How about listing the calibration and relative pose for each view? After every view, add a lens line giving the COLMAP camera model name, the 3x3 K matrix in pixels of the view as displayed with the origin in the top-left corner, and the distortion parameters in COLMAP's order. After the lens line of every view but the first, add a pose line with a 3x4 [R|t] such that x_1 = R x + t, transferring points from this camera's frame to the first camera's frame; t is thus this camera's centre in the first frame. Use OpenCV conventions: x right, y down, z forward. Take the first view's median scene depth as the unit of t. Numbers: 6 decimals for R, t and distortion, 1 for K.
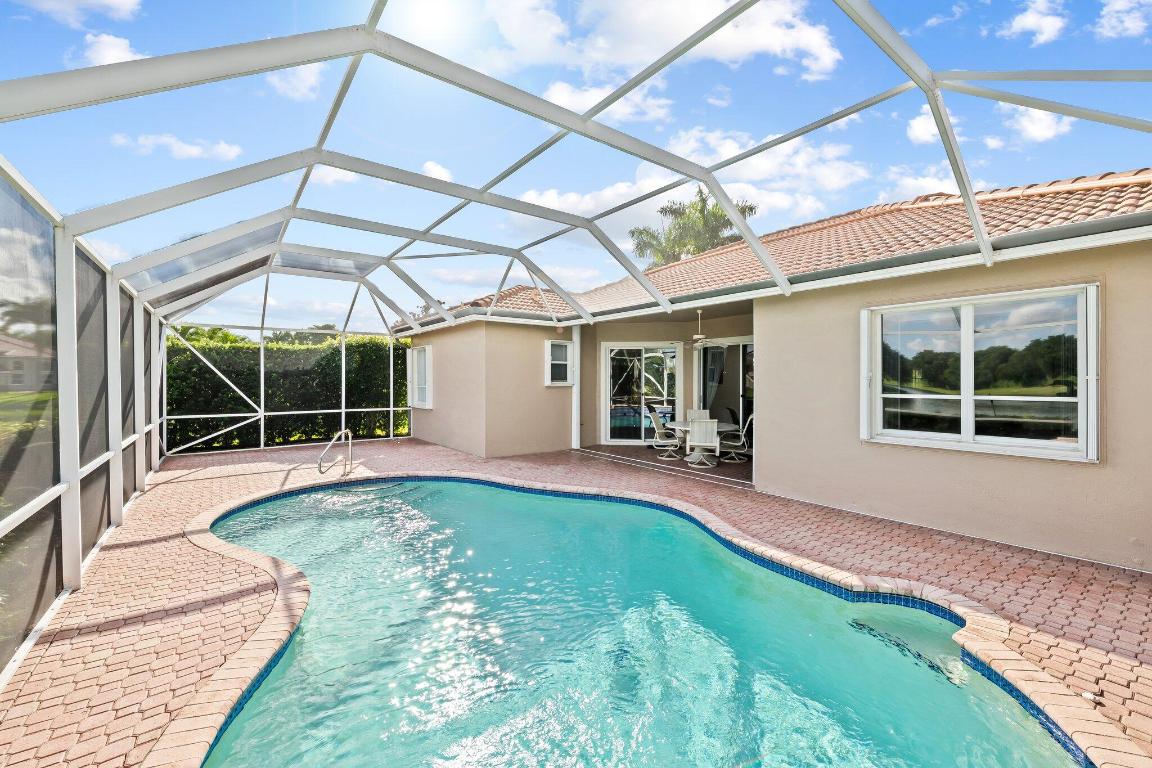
lens RADIAL K [[479.6, 0, 576.0], [0, 479.6, 384.0], [0, 0, 1]] dist [-0.000048, -0.000004]
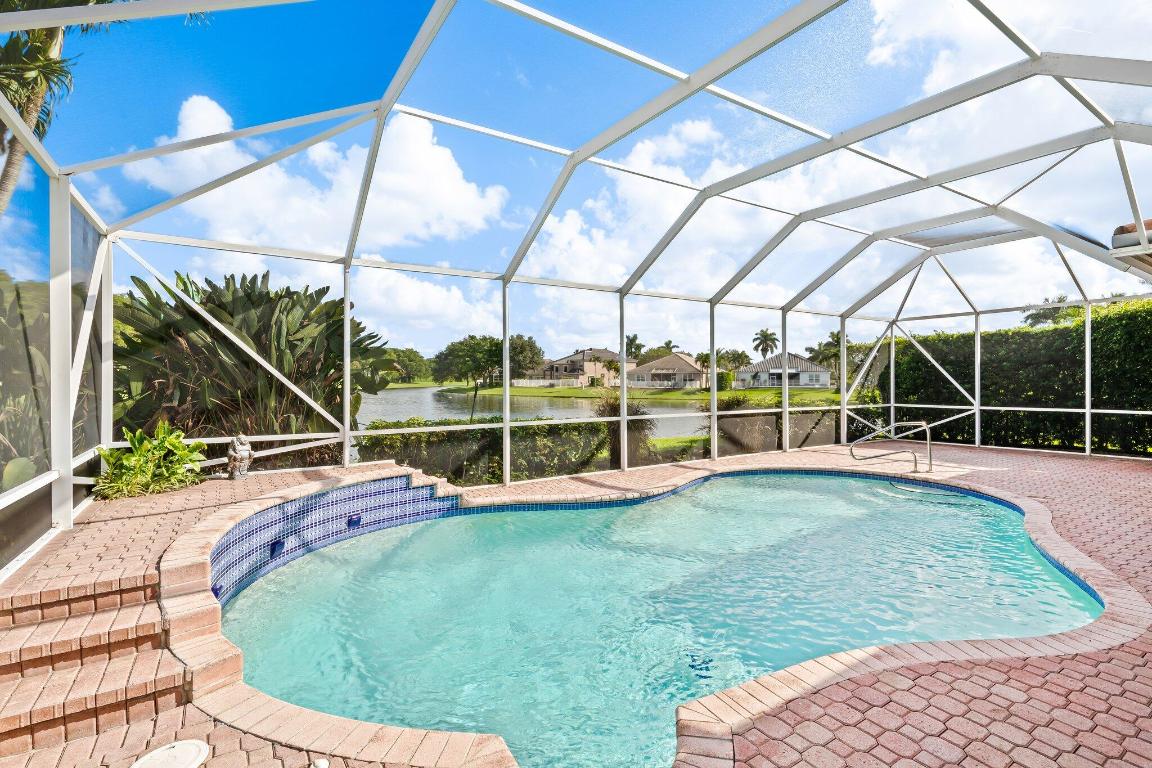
lens RADIAL K [[530.3, 0, 576.0], [0, 530.3, 384.0], [0, 0, 1]] dist [-0.000222, -0.000019]
pose [[-0.061177, 0.005515, -0.998112, 0.398998], [-0.004676, 0.999972, 0.005812, 0.015704], [0.998116, 0.005023, -0.061149, 0.308851]]
